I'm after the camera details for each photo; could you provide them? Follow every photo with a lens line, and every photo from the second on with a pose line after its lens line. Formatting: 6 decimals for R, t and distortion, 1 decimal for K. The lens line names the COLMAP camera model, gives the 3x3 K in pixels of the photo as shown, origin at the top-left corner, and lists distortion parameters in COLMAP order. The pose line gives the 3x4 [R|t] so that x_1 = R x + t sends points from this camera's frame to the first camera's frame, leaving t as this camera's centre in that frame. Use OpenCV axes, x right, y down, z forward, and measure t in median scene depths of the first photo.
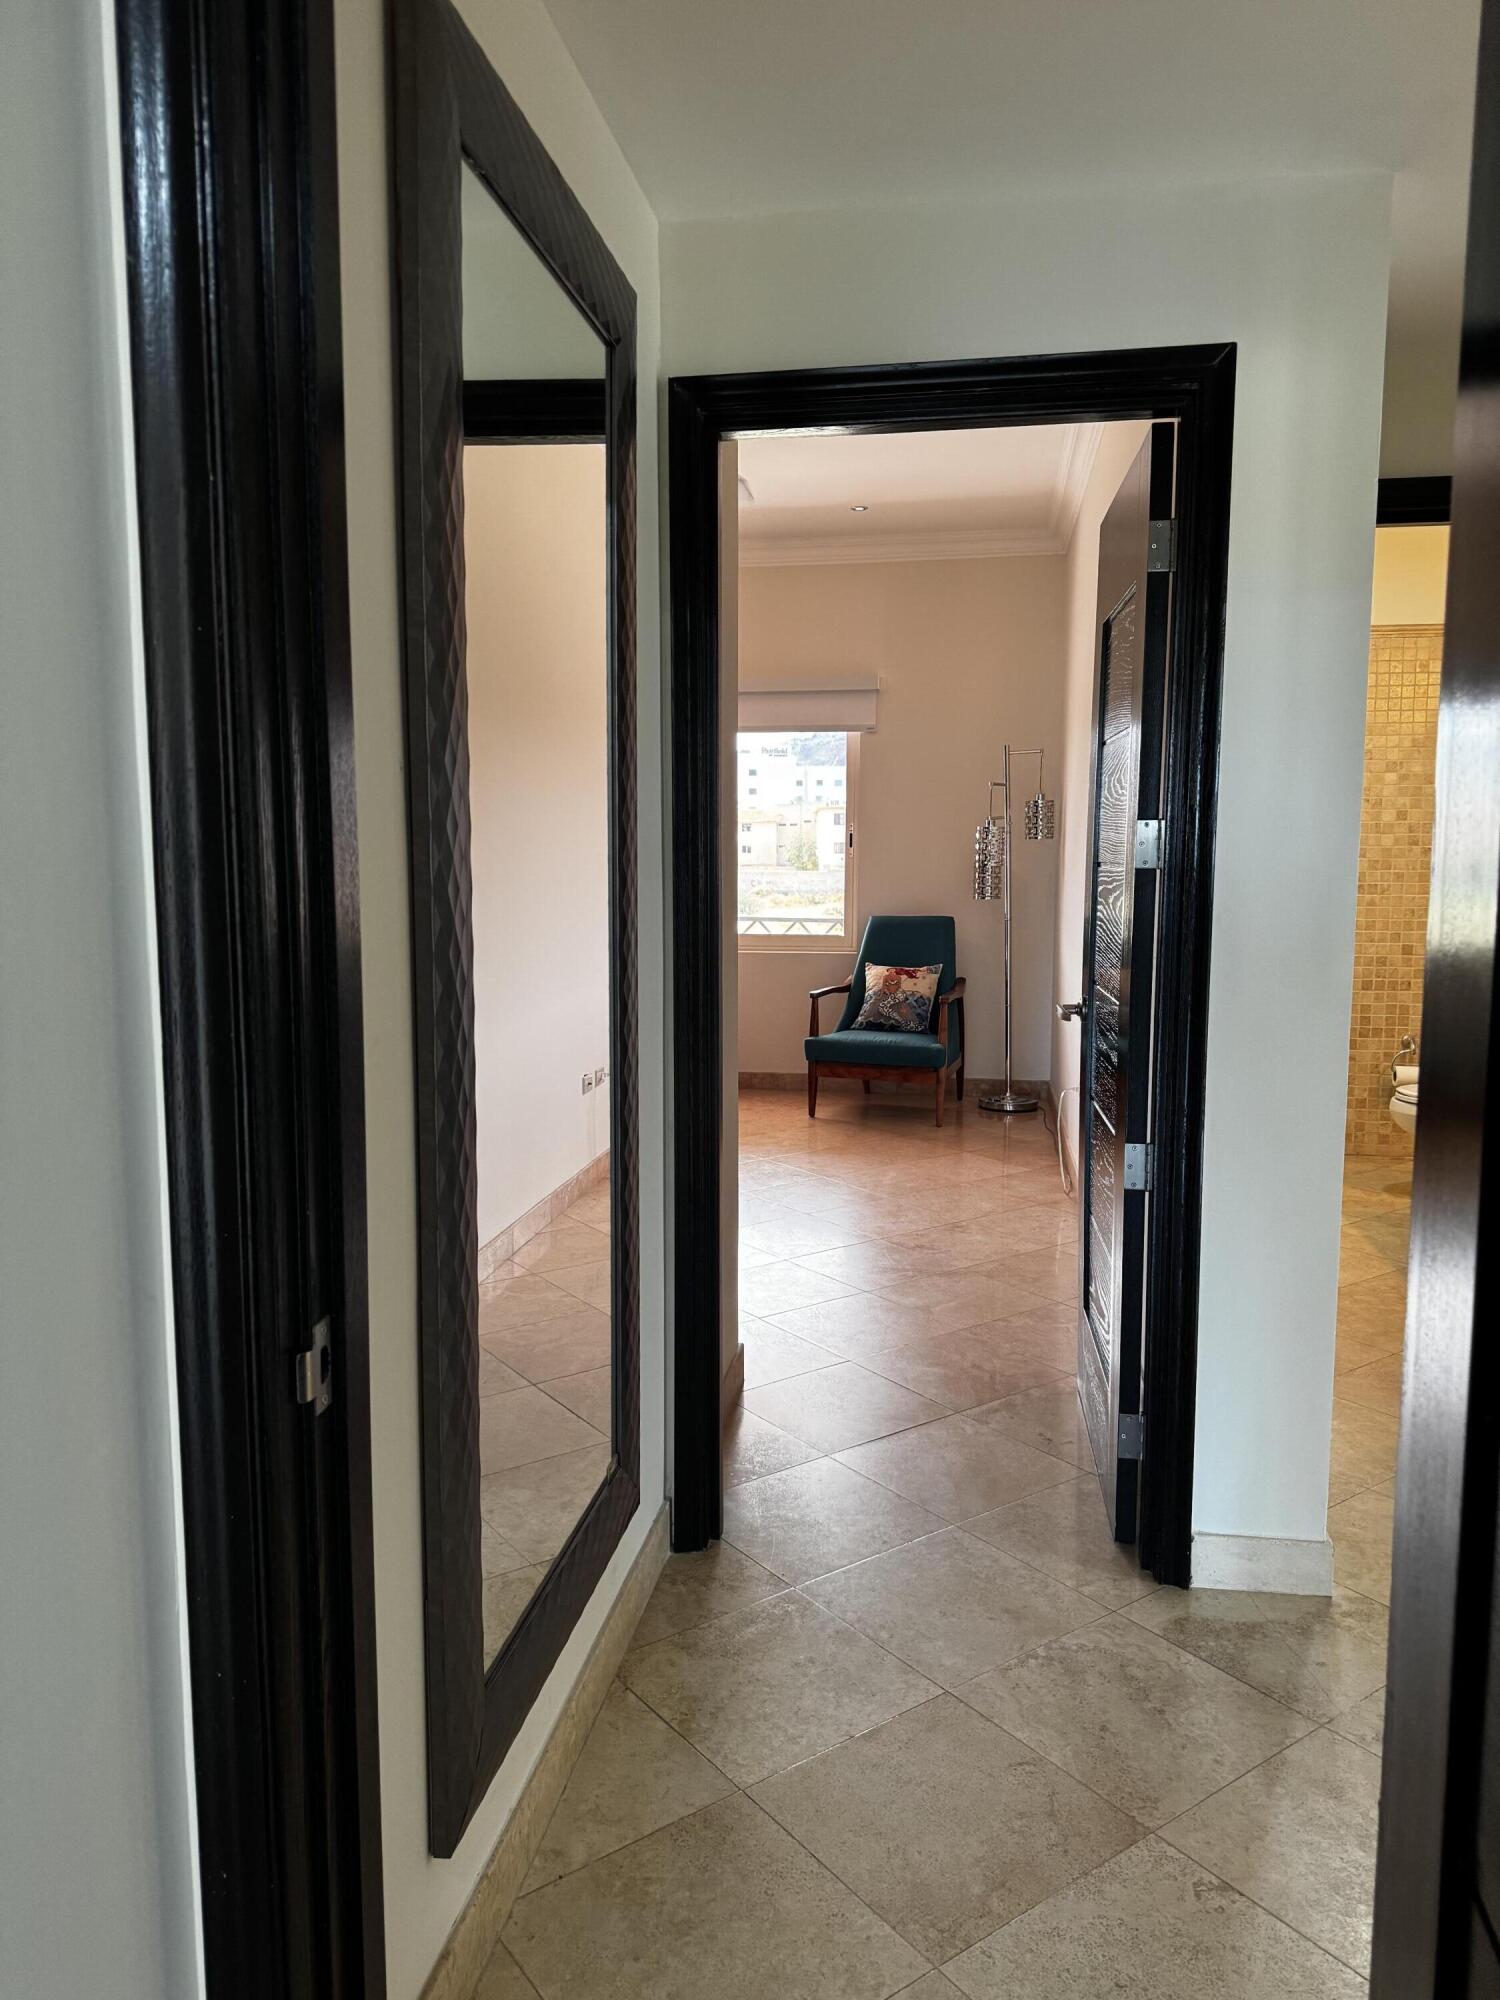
lens RADIAL K [[1415.0, 0, 751.5], [0, 1415.0, 1002.5], [0, 0, 1]] dist [0.040474, -0.042605]
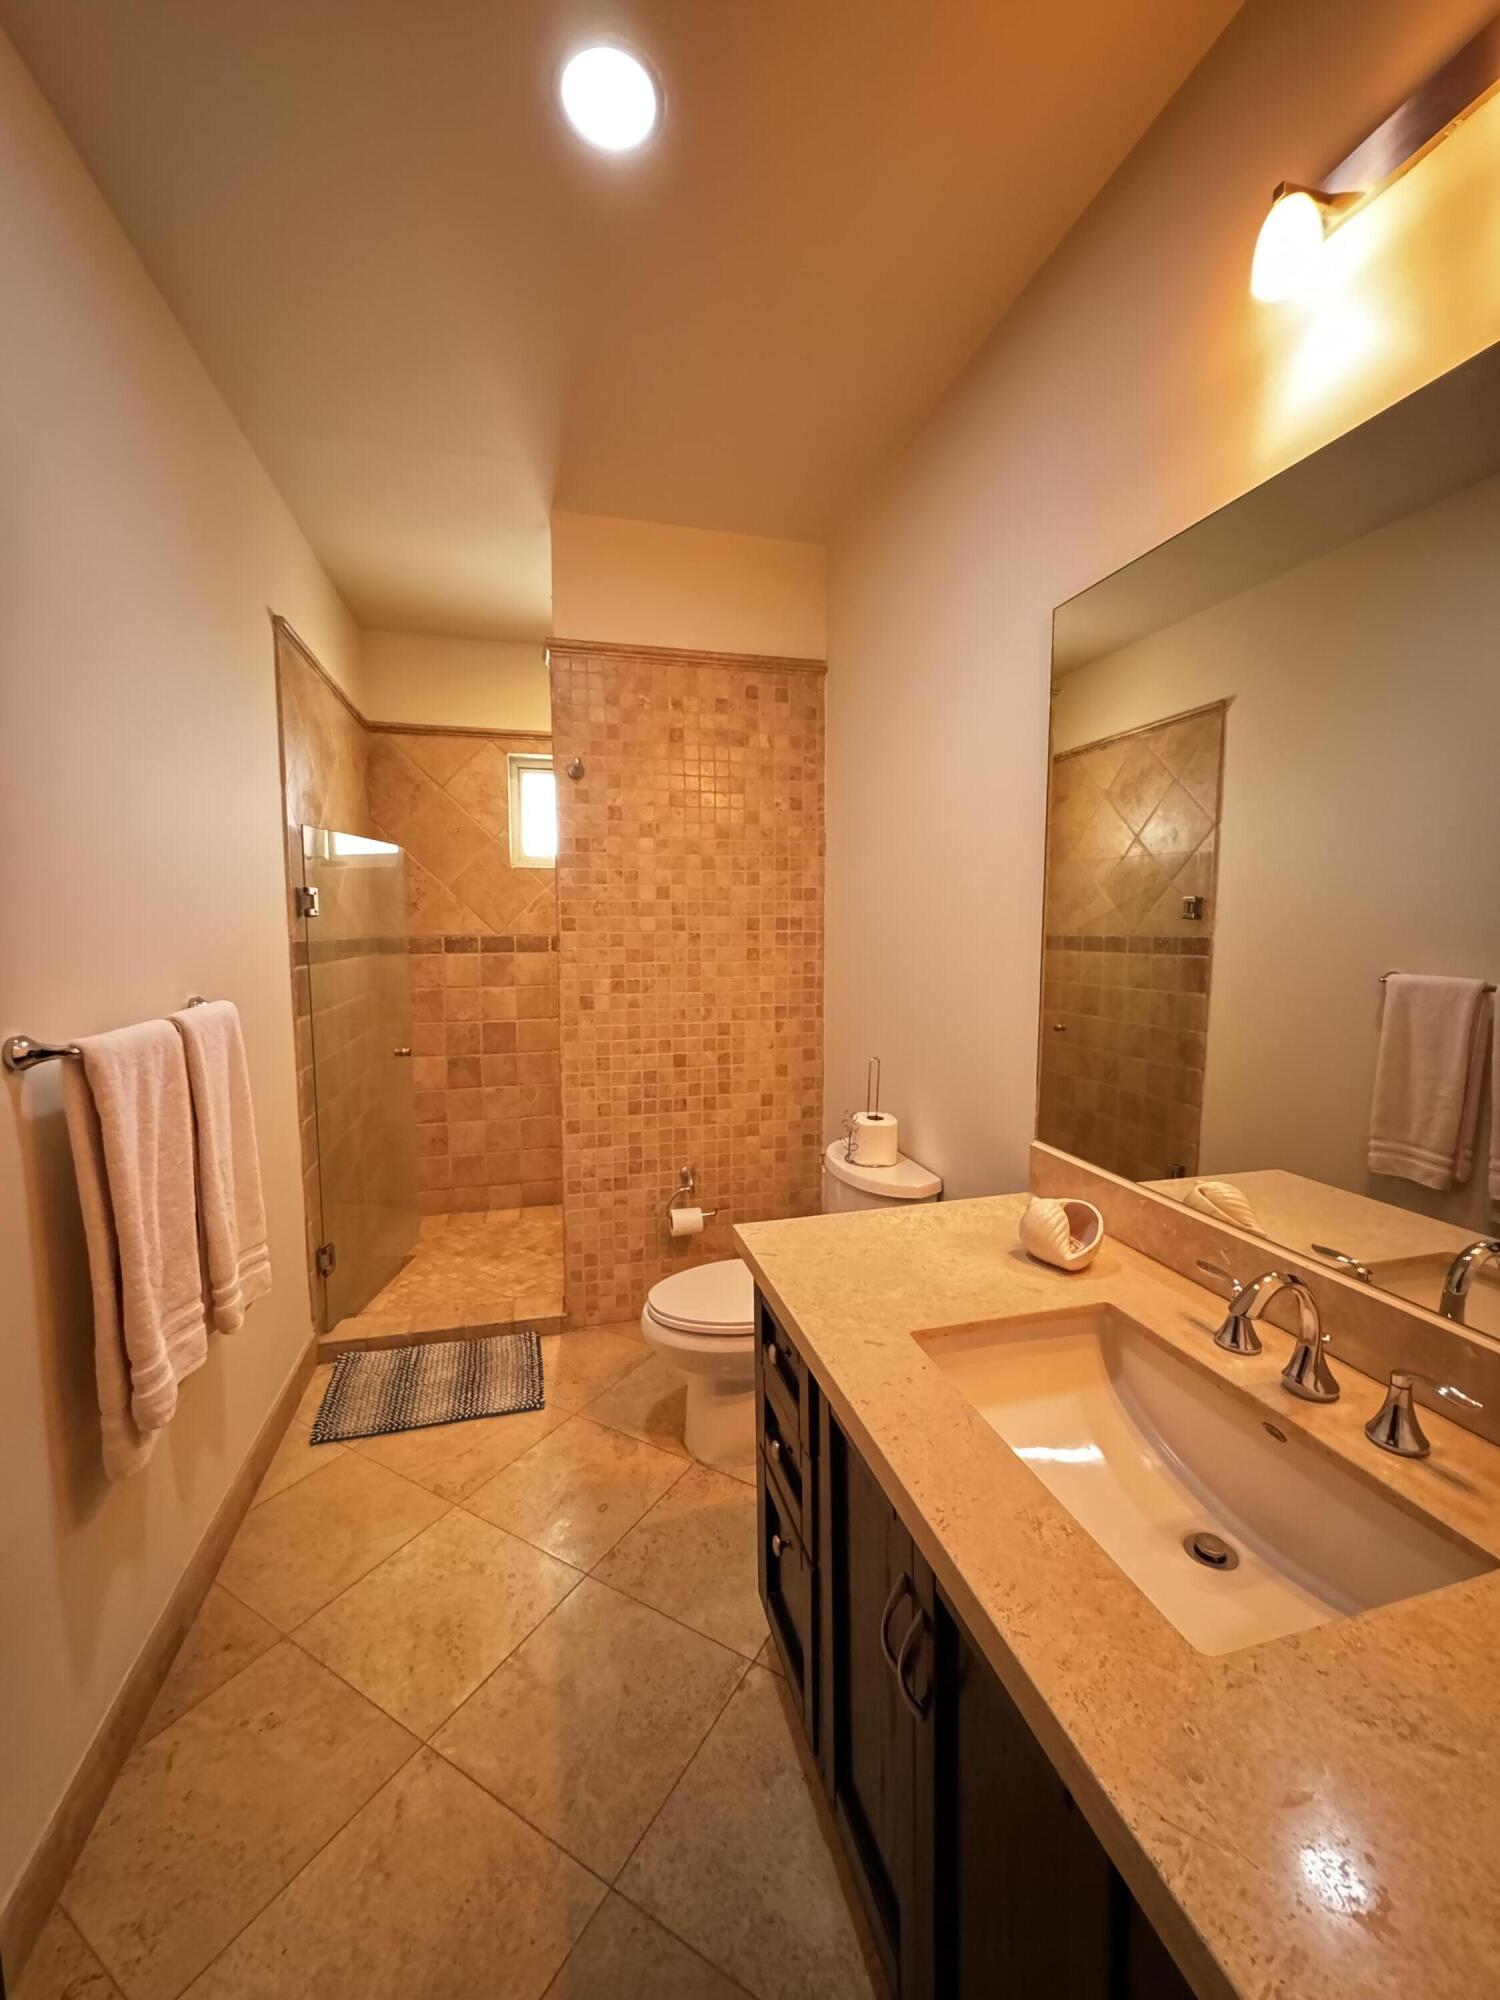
lens RADIAL K [[802.3, 0, 755.2], [0, 802.3, 996.0], [0, 0, 1]] dist [-0.003576, 0.000998]
pose [[0.910717, -0.040387, 0.411053, 0.317628], [0.048338, 0.998791, -0.008963, -0.067651], [-0.410194, 0.028032, 0.911568, 0.575214]]
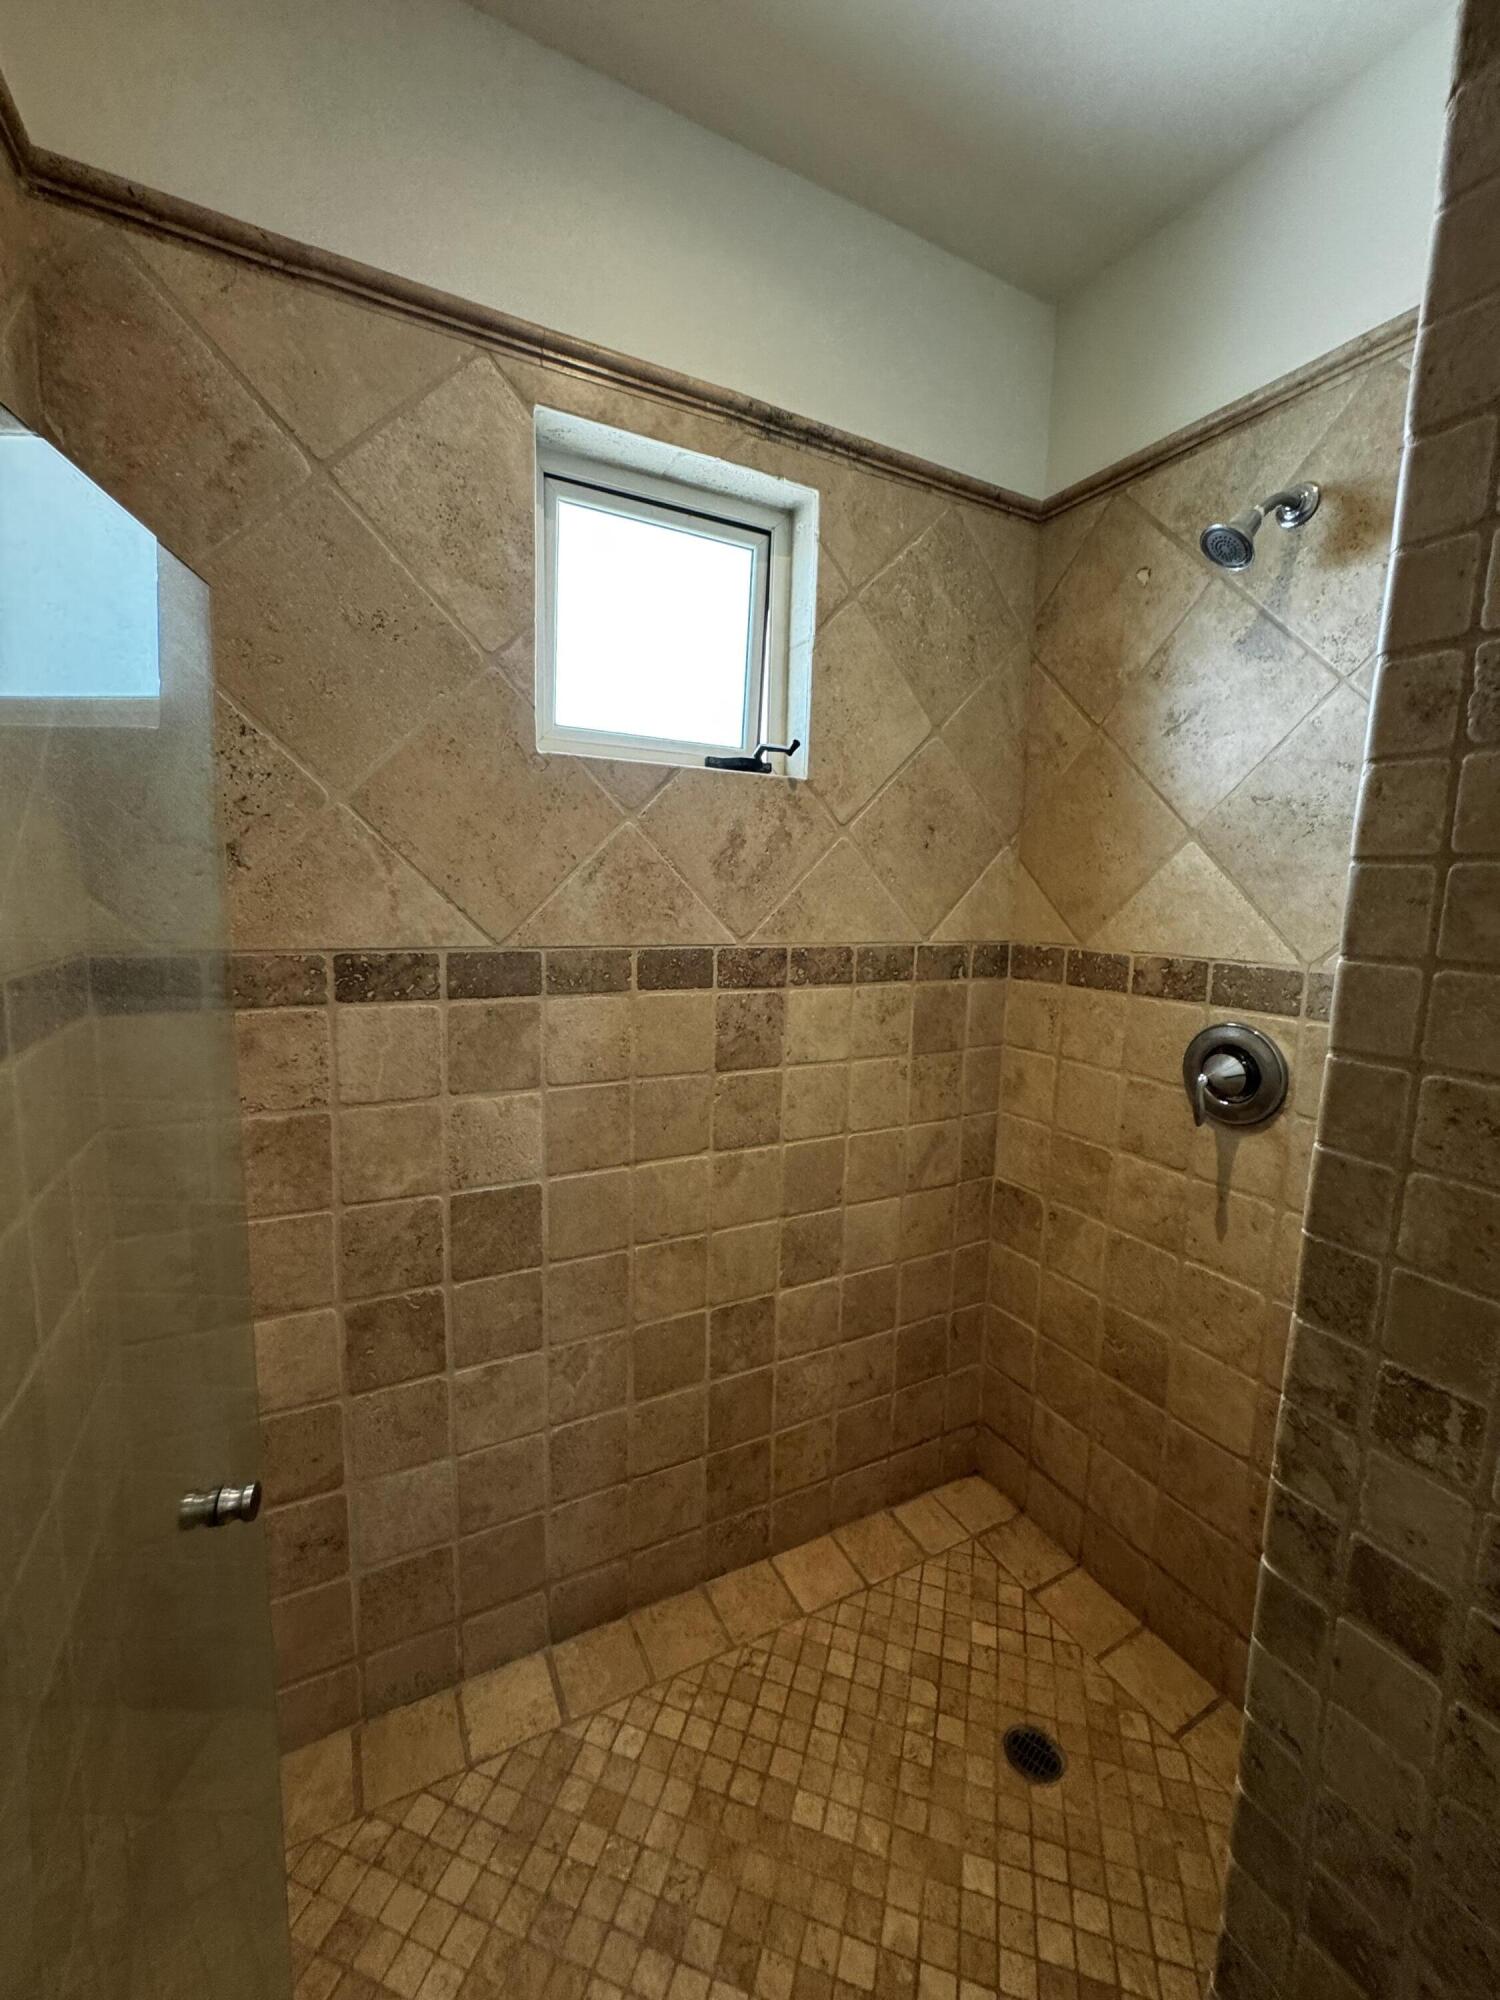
lens RADIAL K [[802.3, 0, 750.8], [0, 802.3, 994.2], [0, 0, 1]] dist [-0.003576, 0.000998]
pose [[0.797569, -0.059248, 0.600312, 0.317471], [0.042037, 0.998205, 0.042668, -0.120449], [-0.601762, -0.008796, 0.798627, 0.981624]]
